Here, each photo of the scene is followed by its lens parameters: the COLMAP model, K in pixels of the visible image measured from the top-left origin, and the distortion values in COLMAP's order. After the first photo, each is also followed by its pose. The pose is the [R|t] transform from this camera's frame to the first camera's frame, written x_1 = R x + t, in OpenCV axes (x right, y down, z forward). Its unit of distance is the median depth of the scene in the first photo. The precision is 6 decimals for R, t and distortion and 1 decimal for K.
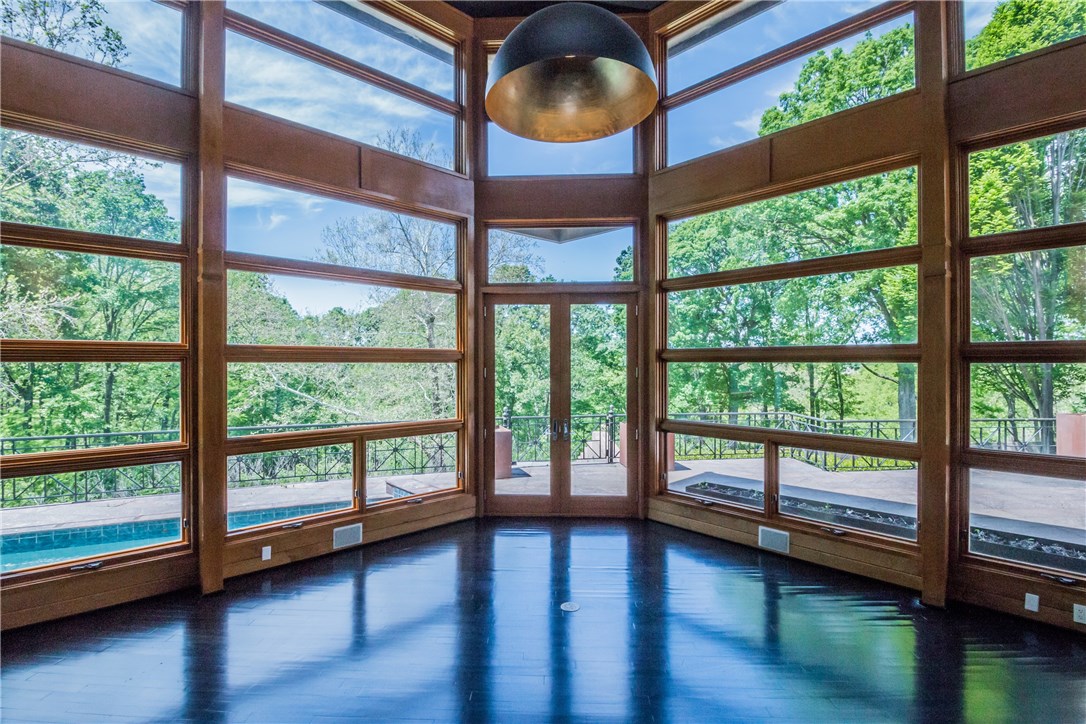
lens RADIAL K [[514.4, 0, 543.0], [0, 514.4, 362.0], [0, 0, 1]] dist [-0.001015, -0.000135]
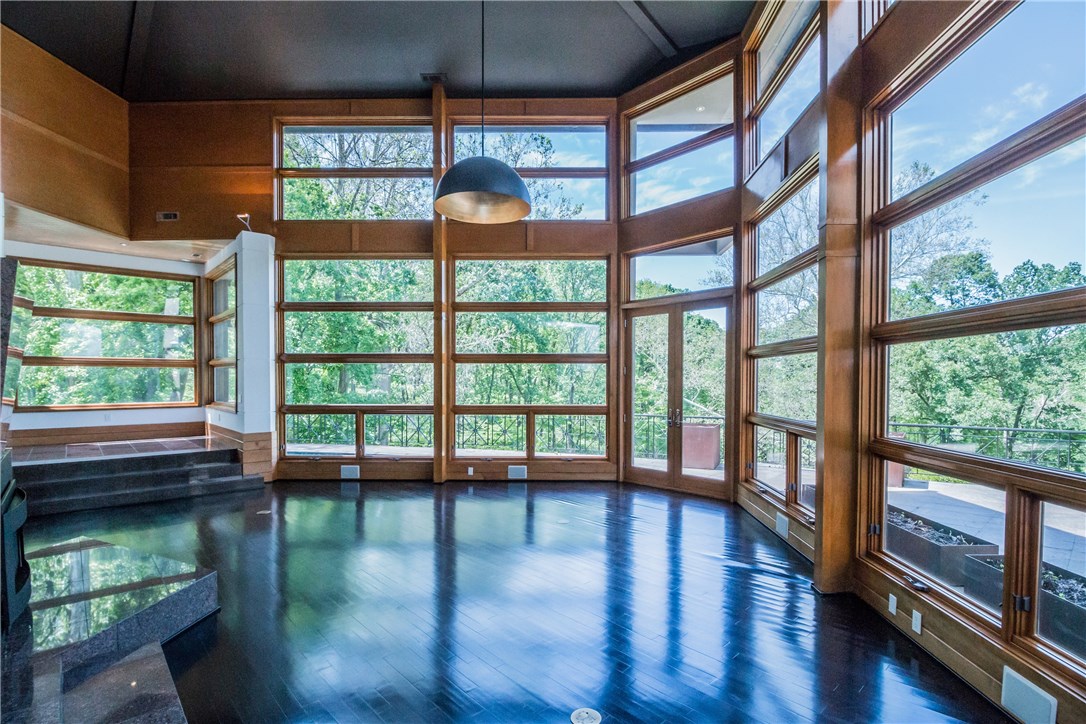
lens RADIAL K [[519.8, 0, 582.5], [0, 519.8, 390.1], [0, 0, 1]] dist [0.000664, -0.013436]
pose [[0.734076, 0.015872, -0.678882, 0.703753], [-0.000709, 0.999744, 0.022607, 0.040556], [0.679067, -0.016114, 0.733900, -0.030173]]
